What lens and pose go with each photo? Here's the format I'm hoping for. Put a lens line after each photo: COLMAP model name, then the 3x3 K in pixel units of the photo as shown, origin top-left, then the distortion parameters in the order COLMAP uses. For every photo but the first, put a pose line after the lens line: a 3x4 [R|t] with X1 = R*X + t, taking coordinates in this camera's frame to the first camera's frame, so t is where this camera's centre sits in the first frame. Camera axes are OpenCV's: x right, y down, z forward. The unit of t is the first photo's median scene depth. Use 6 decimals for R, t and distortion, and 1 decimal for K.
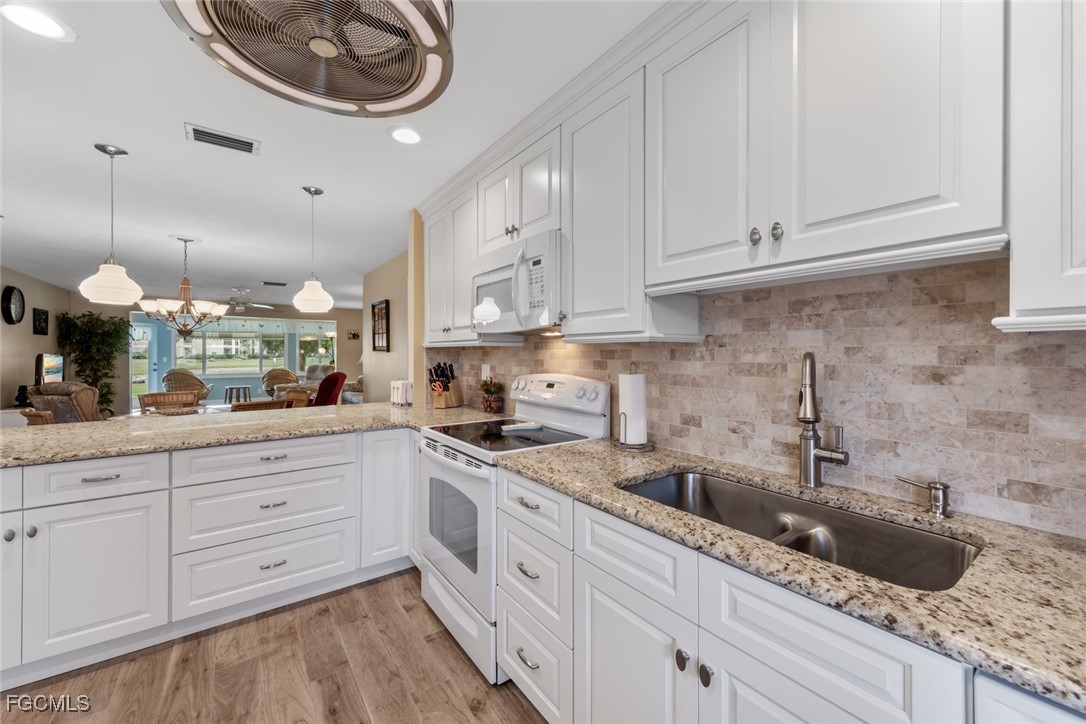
lens RADIAL K [[425.2, 0, 544.9], [0, 425.2, 355.2], [0, 0, 1]] dist [0.005011, -0.000365]
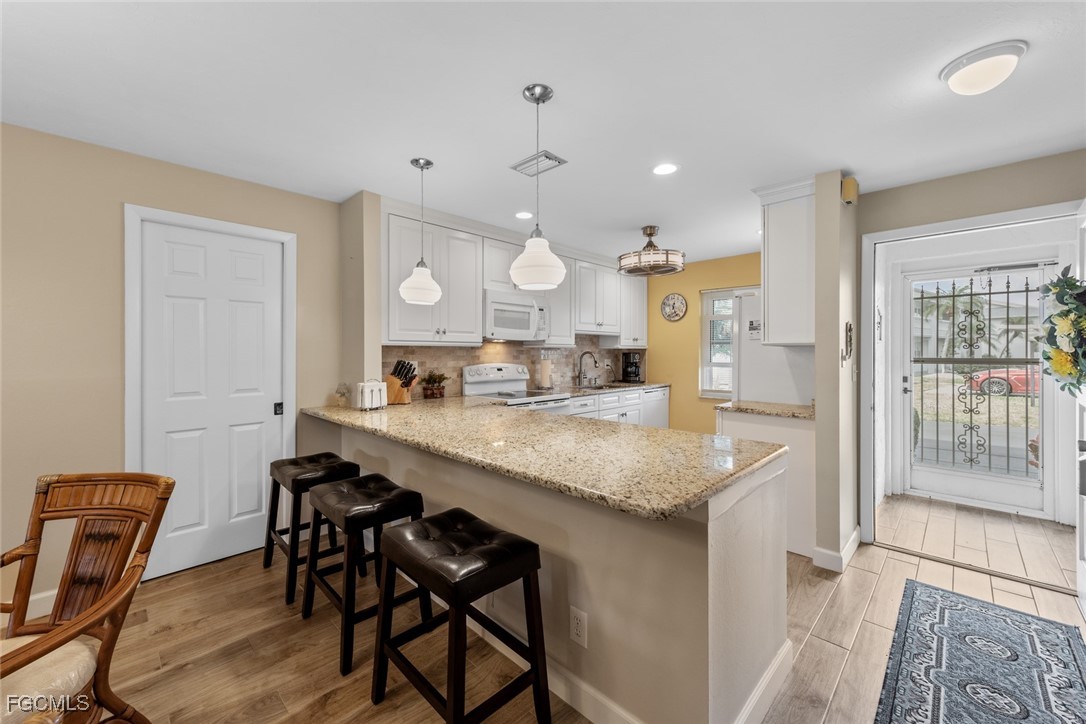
lens RADIAL K [[425.2, 0, 536.7], [0, 425.2, 355.4], [0, 0, 1]] dist [0.005011, -0.000365]
pose [[-0.153477, -0.004762, 0.988141, -2.205160], [0.006281, 0.999963, 0.005795, 0.002577], [-0.988132, 0.007096, -0.153441, 1.383257]]
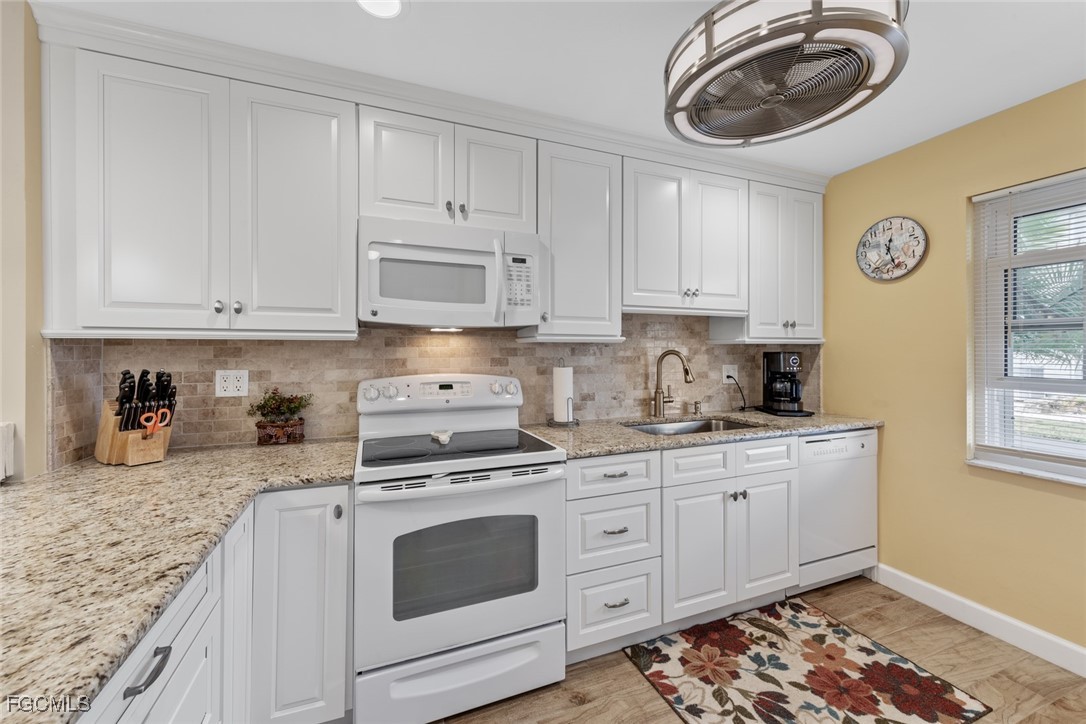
lens RADIAL K [[425.2, 0, 543.8], [0, 425.2, 351.3], [0, 0, 1]] dist [0.005011, -0.000365]
pose [[0.251593, -0.000671, 0.967833, -0.996803], [0.006632, 0.999977, -0.001031, -0.001843], [-0.967810, 0.006678, 0.251592, 0.706160]]
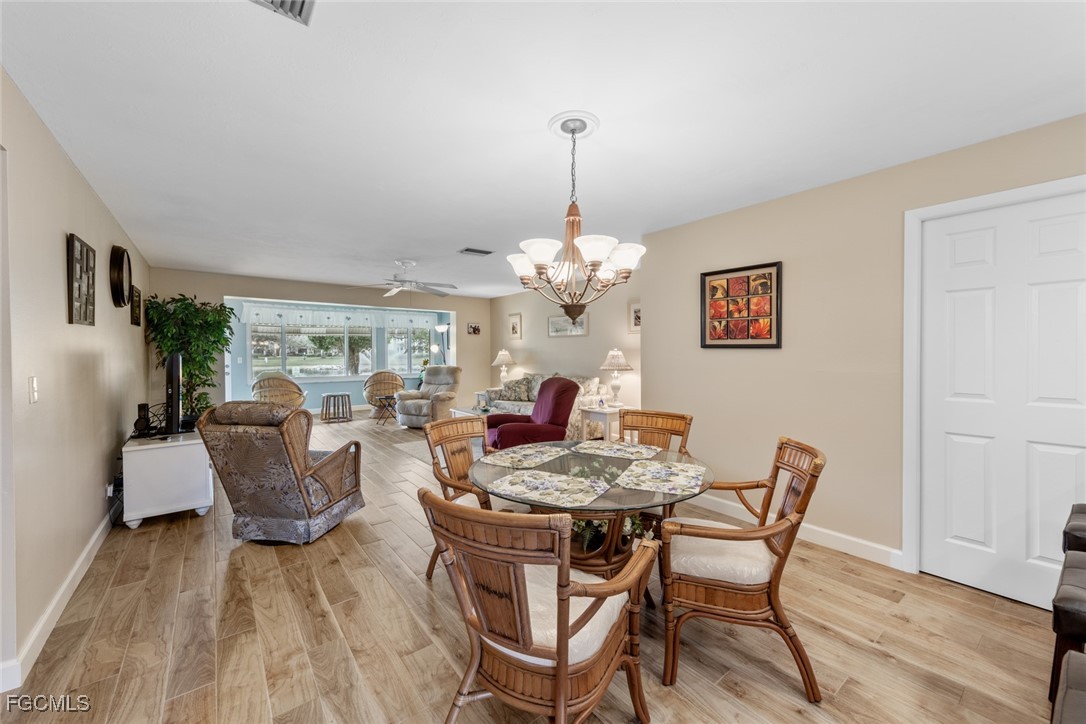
lens RADIAL K [[425.2, 0, 547.9], [0, 425.2, 356.7], [0, 0, 1]] dist [0.005011, -0.000365]
pose [[0.999240, -0.003781, 0.038806, -1.955723], [0.003486, 0.999965, 0.007668, -0.000152], [-0.038834, -0.007527, 0.999217, 1.070364]]
